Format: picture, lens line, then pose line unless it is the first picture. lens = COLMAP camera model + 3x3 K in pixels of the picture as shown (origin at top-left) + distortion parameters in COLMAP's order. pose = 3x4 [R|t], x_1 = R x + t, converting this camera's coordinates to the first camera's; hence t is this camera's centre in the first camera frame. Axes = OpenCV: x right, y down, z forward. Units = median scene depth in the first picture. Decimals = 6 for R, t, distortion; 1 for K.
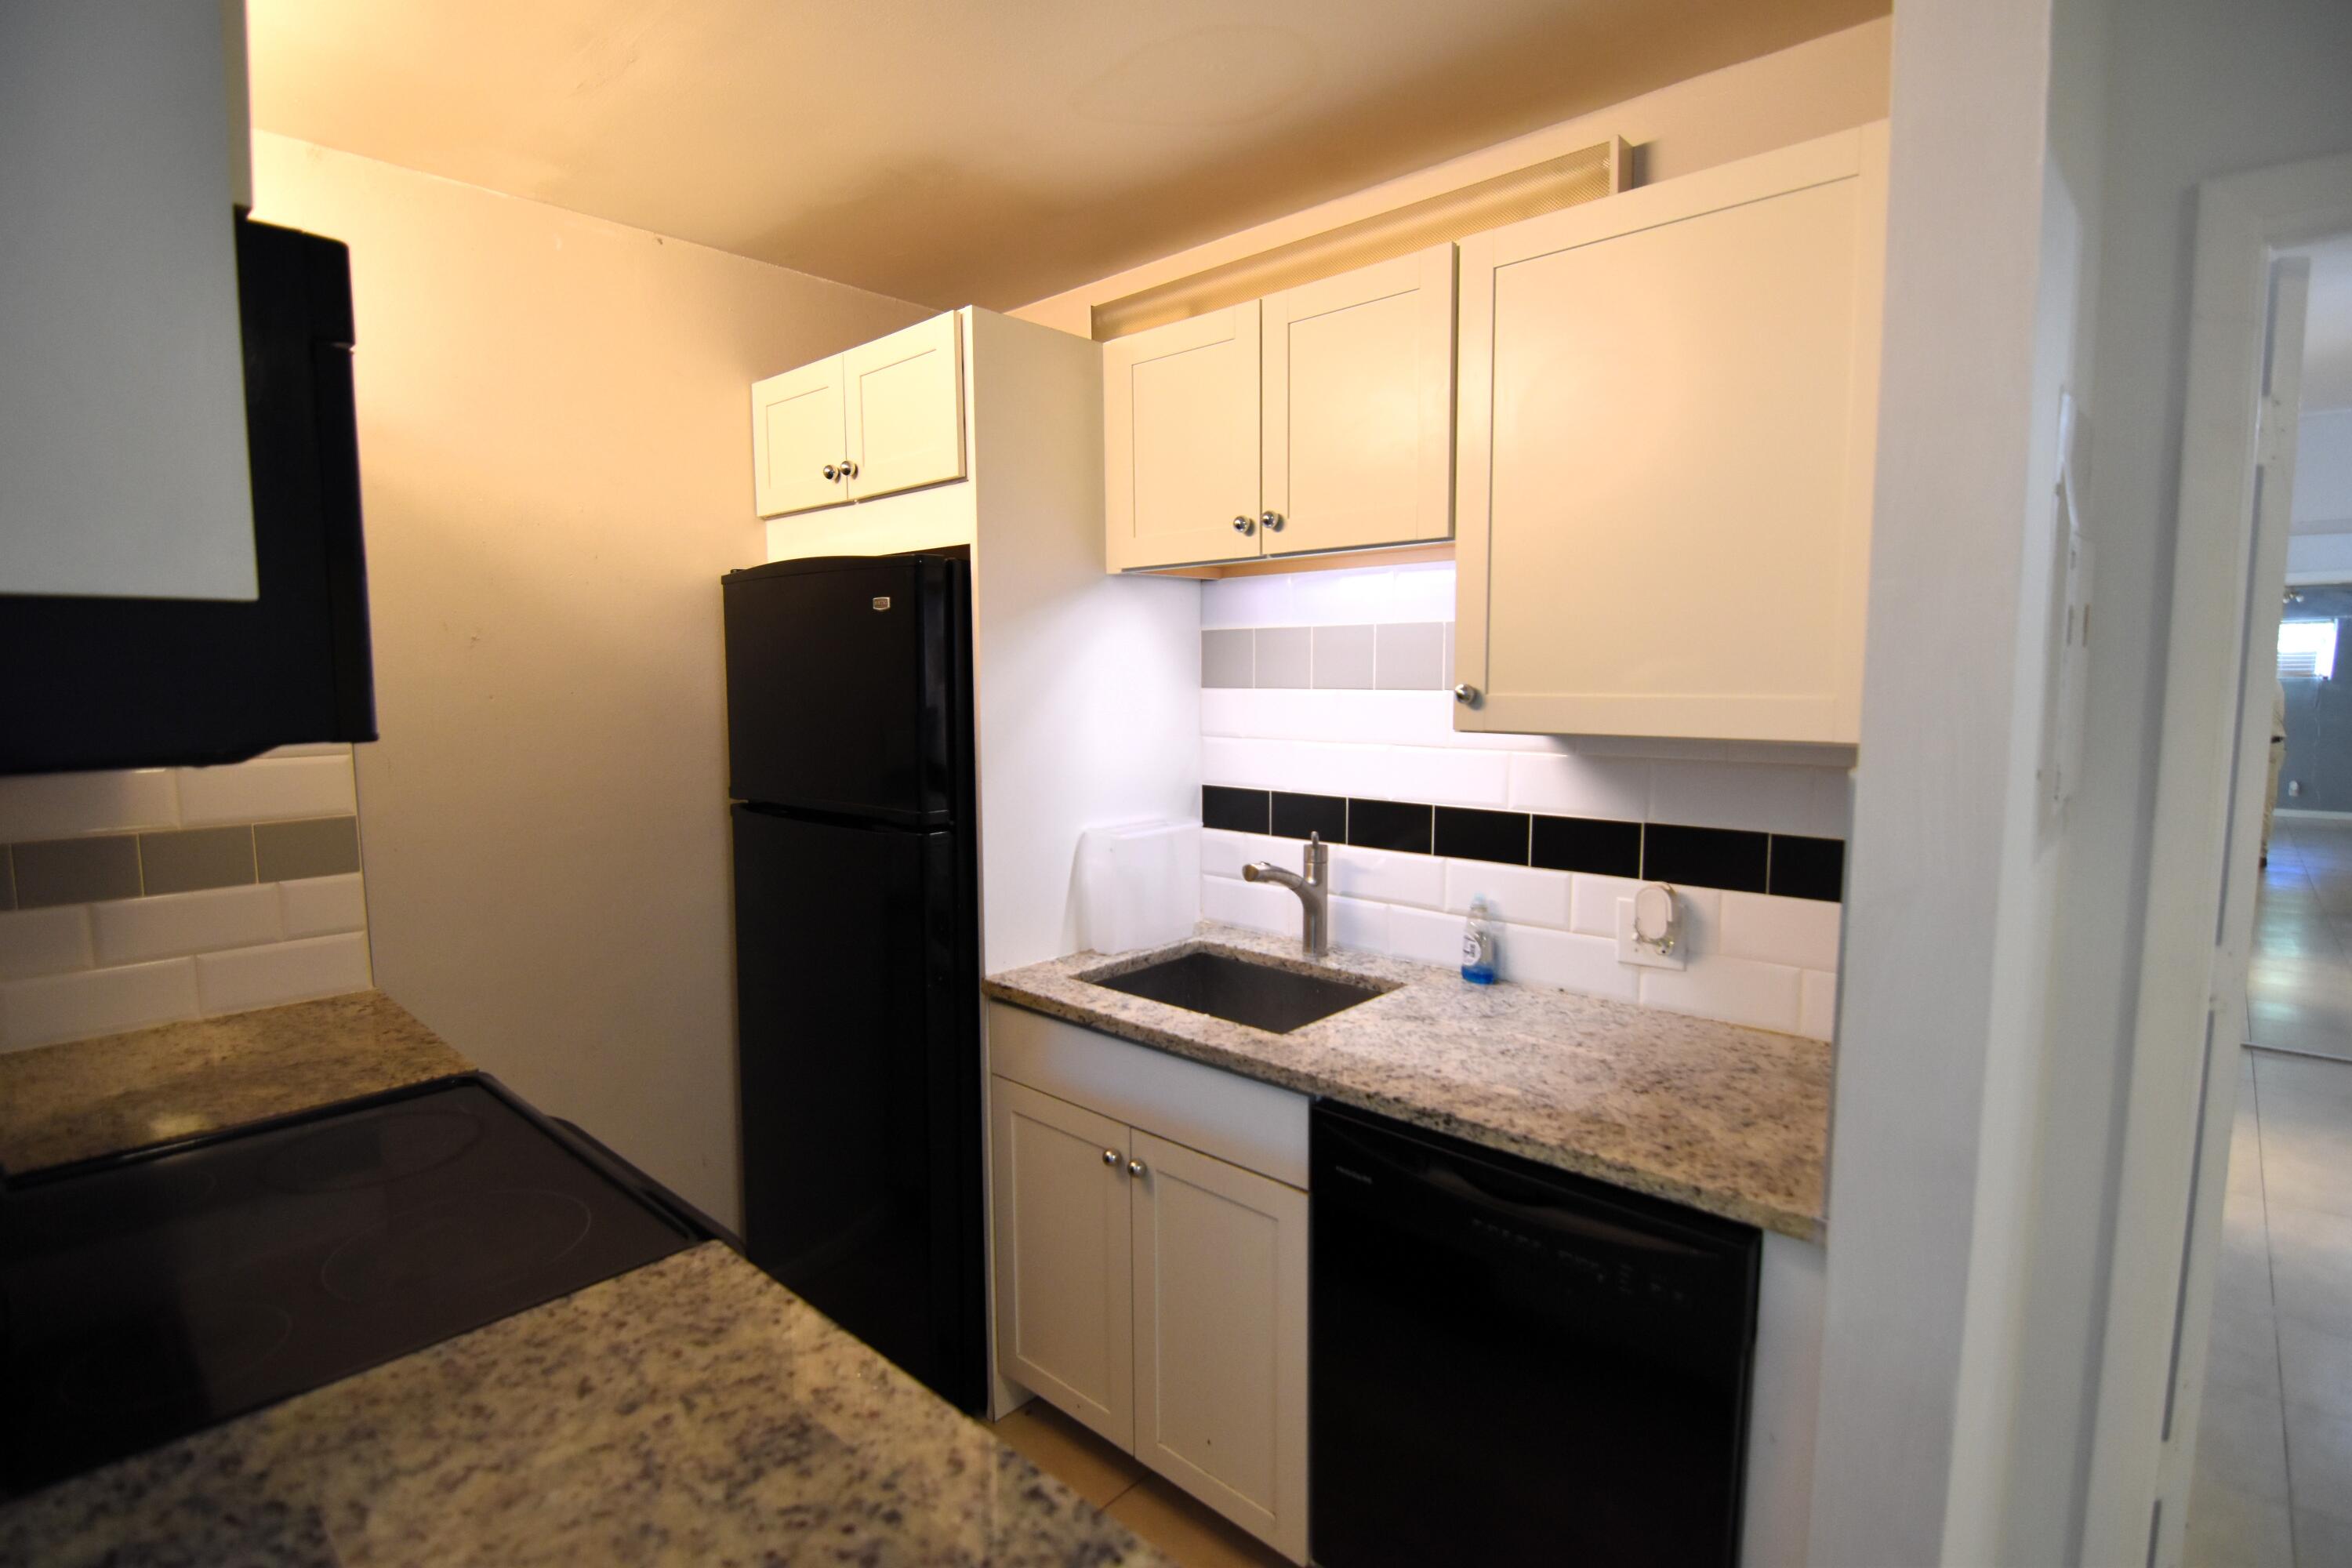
lens RADIAL K [[1139.9, 0, 1177.4], [0, 1139.9, 787.3], [0, 0, 1]] dist [-0.003052, -0.002235]
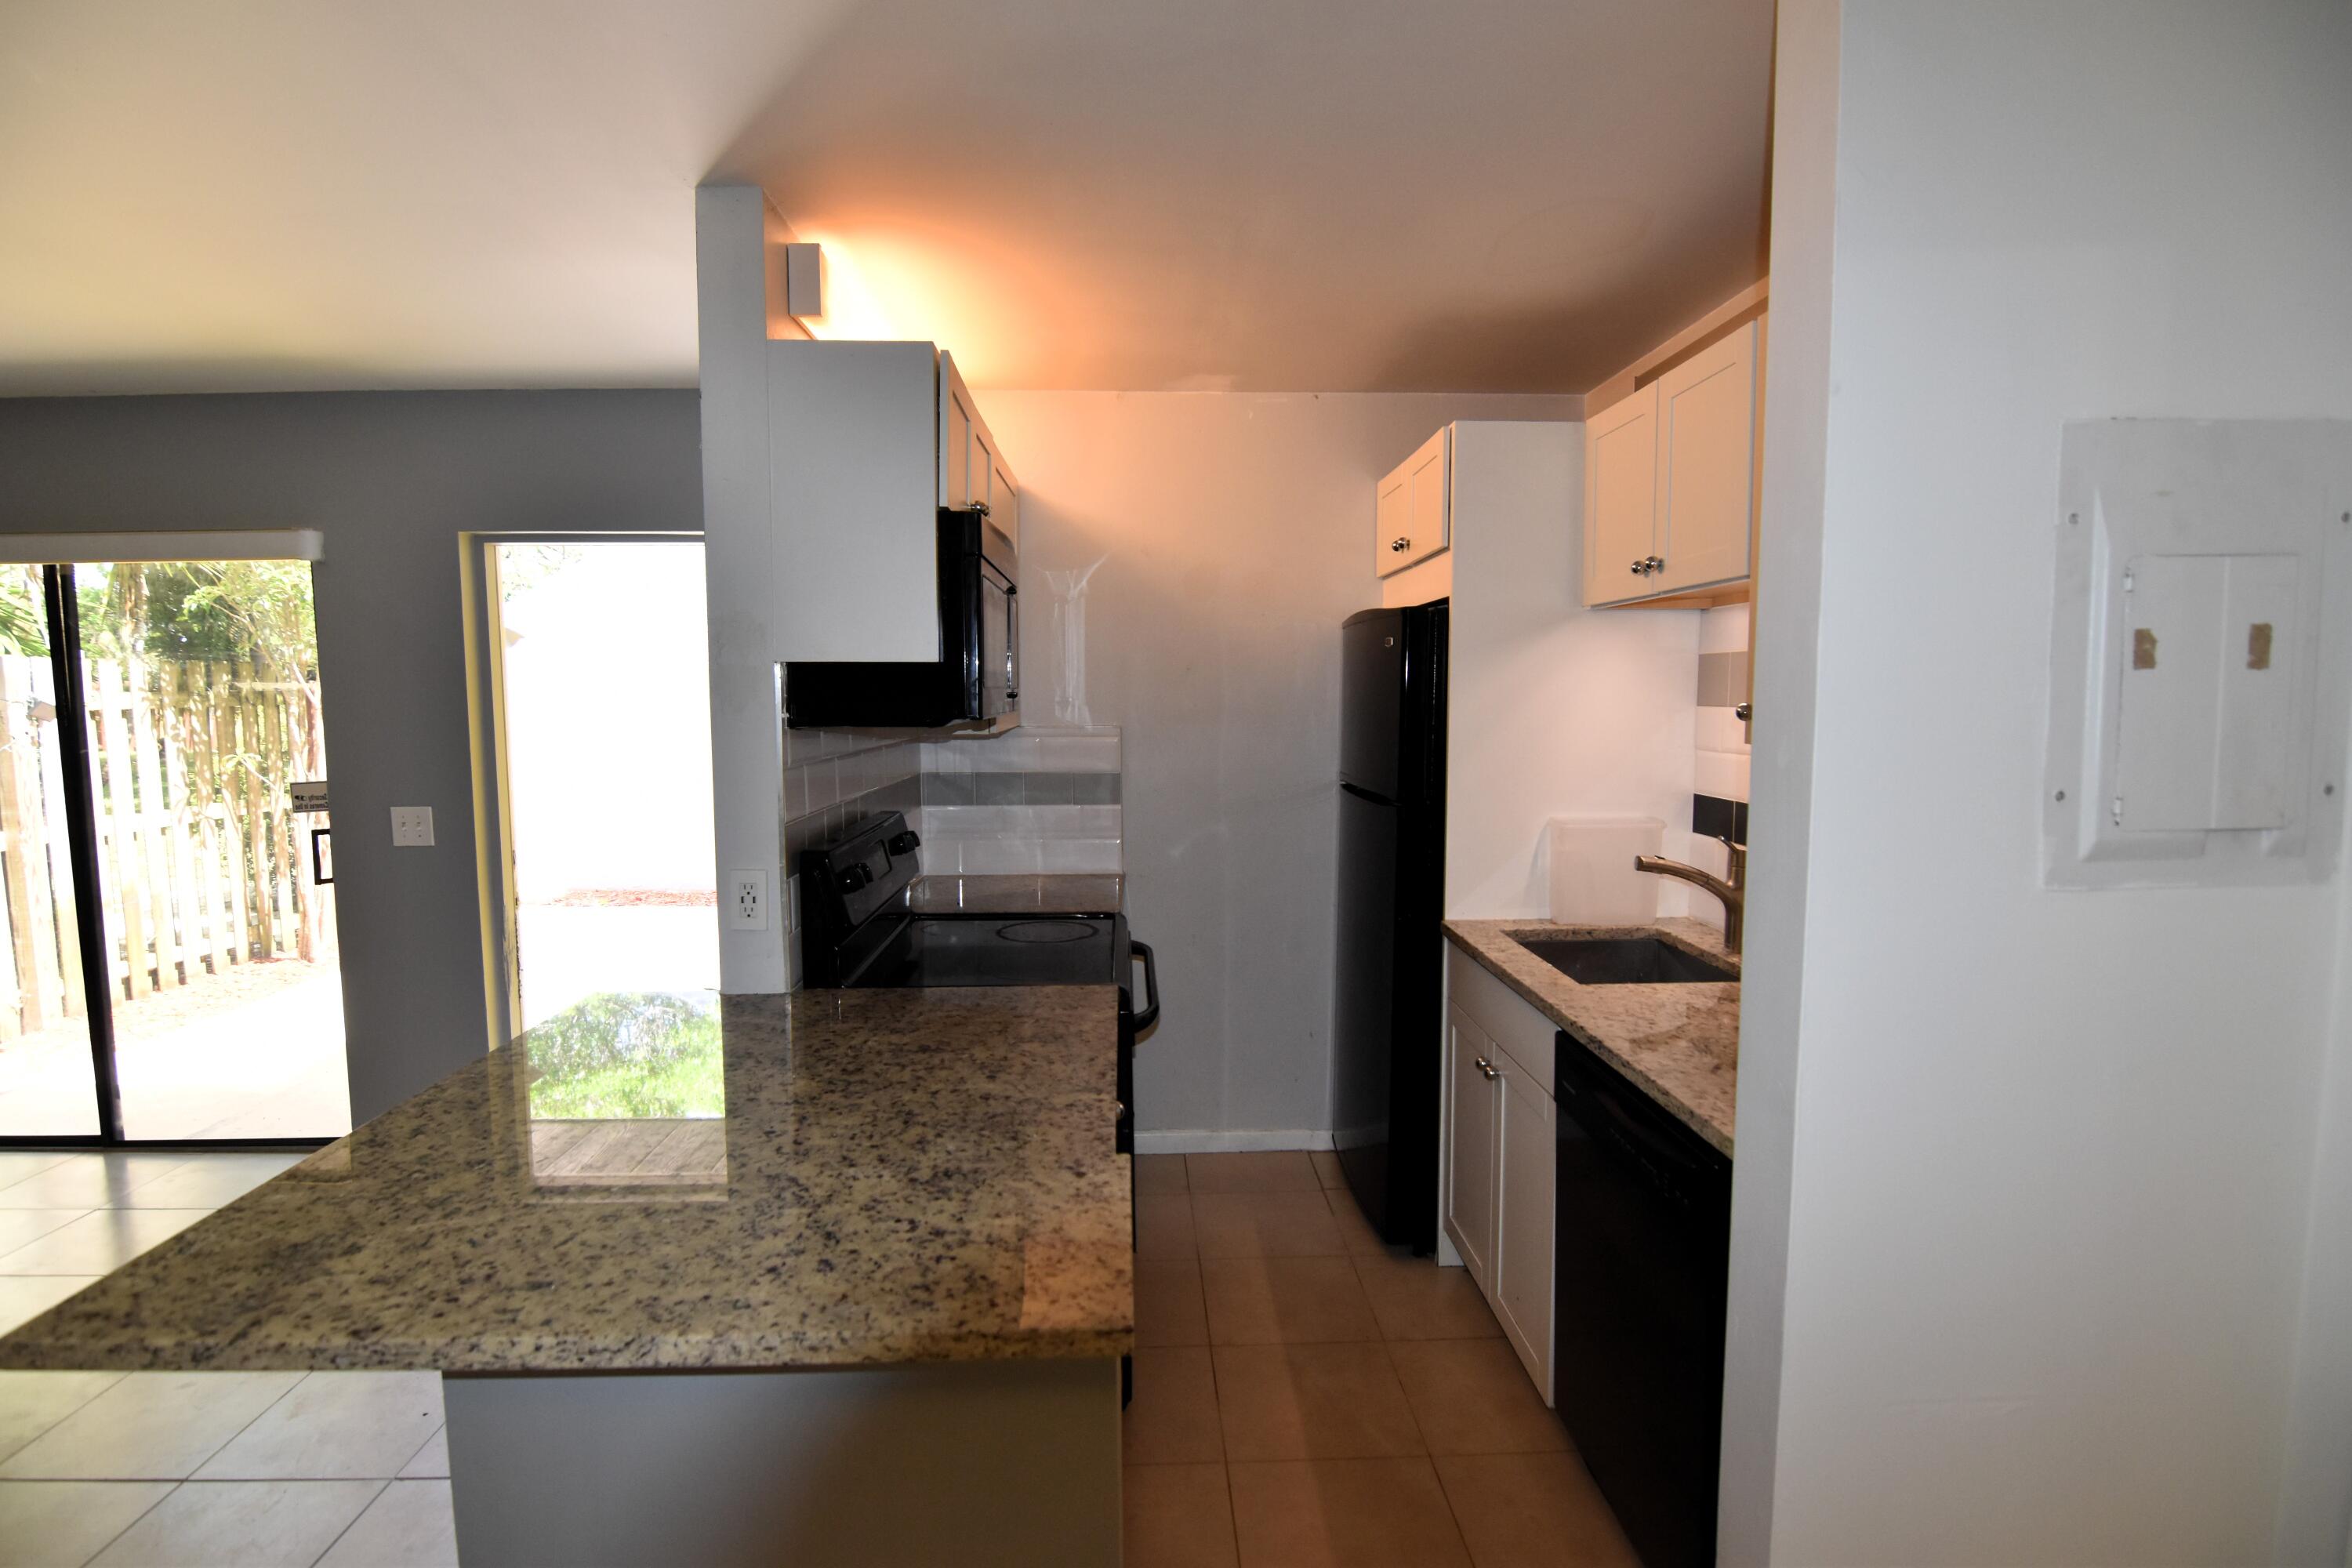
lens RADIAL K [[1139.9, 0, 1165.8], [0, 1139.9, 789.5], [0, 0, 1]] dist [-0.003052, -0.002235]
pose [[0.702278, 0.063629, -0.709054, 0.543862], [-0.072103, 0.997233, 0.018076, 0.013484], [0.708242, 0.038431, 0.704923, -0.171463]]
